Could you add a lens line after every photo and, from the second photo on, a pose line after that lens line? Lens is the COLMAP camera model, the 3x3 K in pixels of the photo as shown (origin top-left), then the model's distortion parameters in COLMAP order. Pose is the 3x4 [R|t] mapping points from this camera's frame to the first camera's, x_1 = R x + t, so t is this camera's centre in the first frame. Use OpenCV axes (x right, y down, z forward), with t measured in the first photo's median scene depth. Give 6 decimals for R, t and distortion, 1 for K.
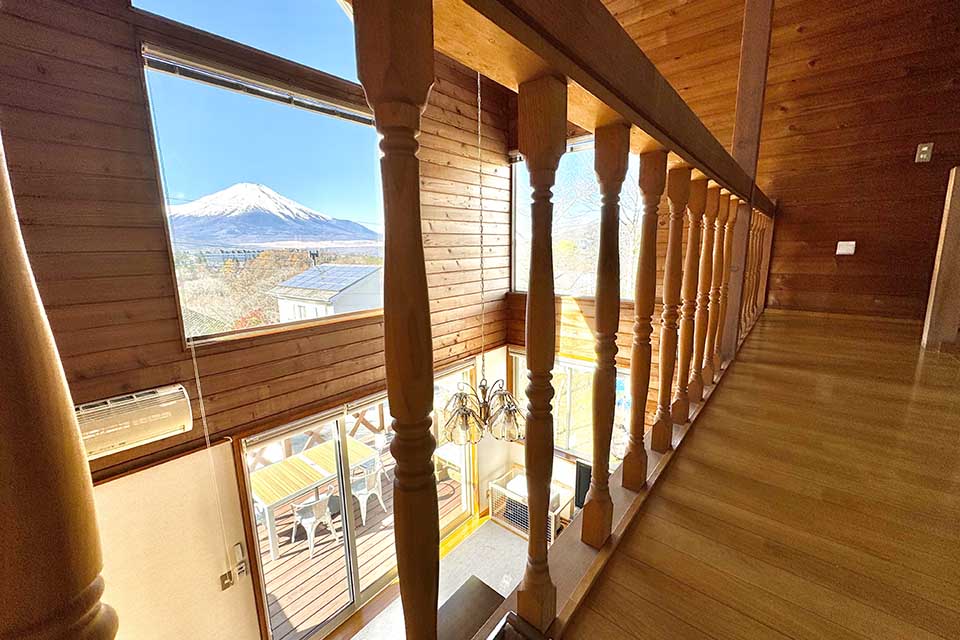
lens RADIAL K [[380.8, 0, 480.0], [0, 380.8, 320.0], [0, 0, 1]] dist [0.000000, 0.000212]
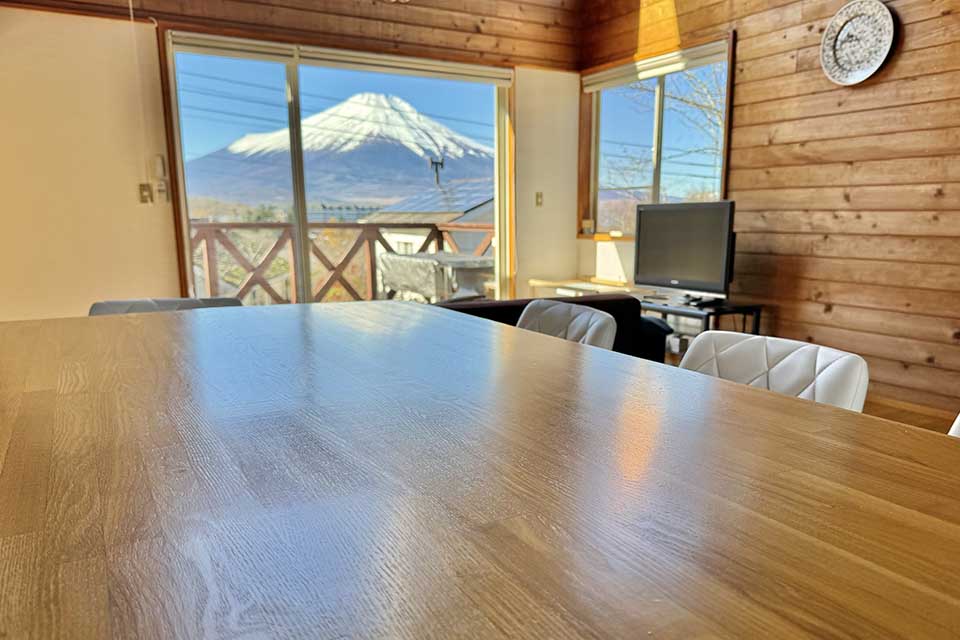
lens RADIAL K [[730.3, 0, 516.6], [0, 730.3, 375.6], [0, 0, 1]] dist [0.072610, -0.108366]
pose [[0.942624, 0.089991, -0.321500, 0.476509], [-0.079458, 0.995787, 0.045764, 0.601184], [0.324264, -0.017592, 0.945803, -0.236404]]
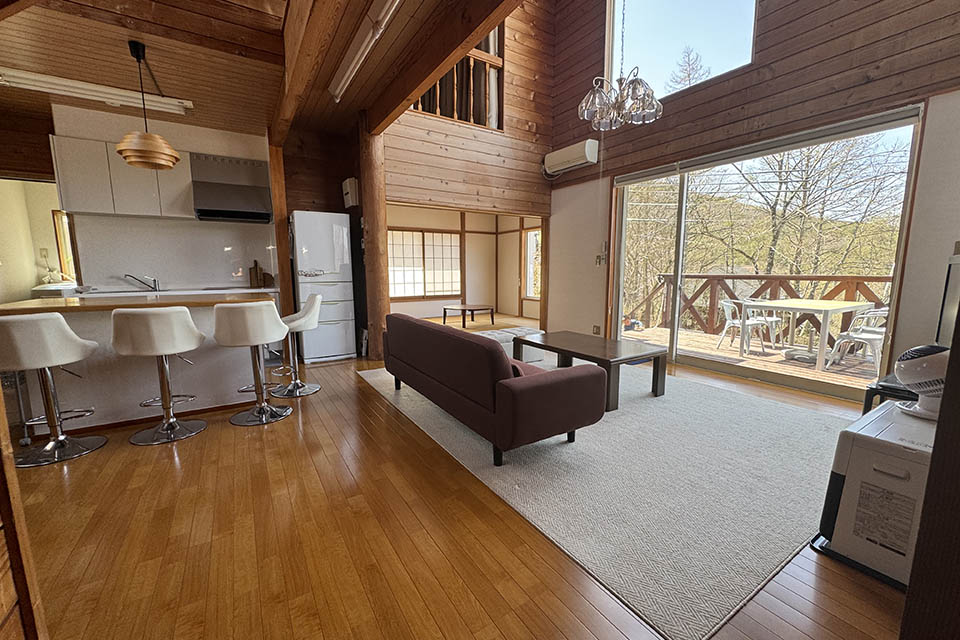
lens RADIAL K [[384.2, 0, 480.0], [0, 384.2, 320.0], [0, 0, 1]] dist [-0.000290, 0.000043]
pose [[-0.299313, 0.143616, -0.943285, 0.801924], [-0.167981, 0.965235, 0.200260, 0.428464], [0.939252, 0.218394, -0.264783, 0.633458]]
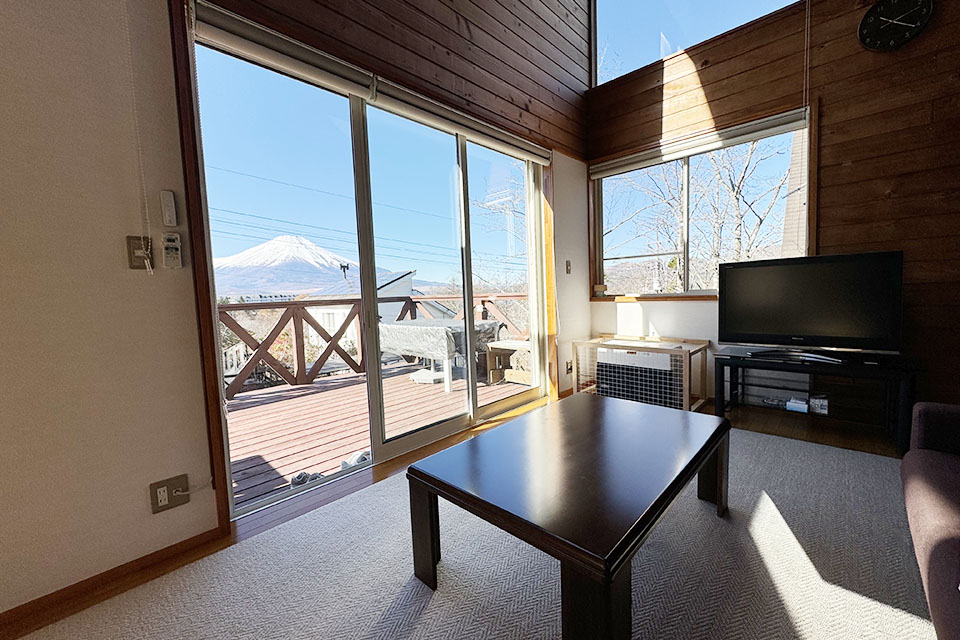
lens RADIAL K [[380.8, 0, 480.0], [0, 380.8, 320.0], [0, 0, 1]] dist [0.000000, 0.000212]
pose [[0.997580, -0.015418, -0.067791, -0.107897], [0.007817, 0.993791, -0.110988, 0.520671], [0.069081, 0.110190, 0.991507, 0.330805]]
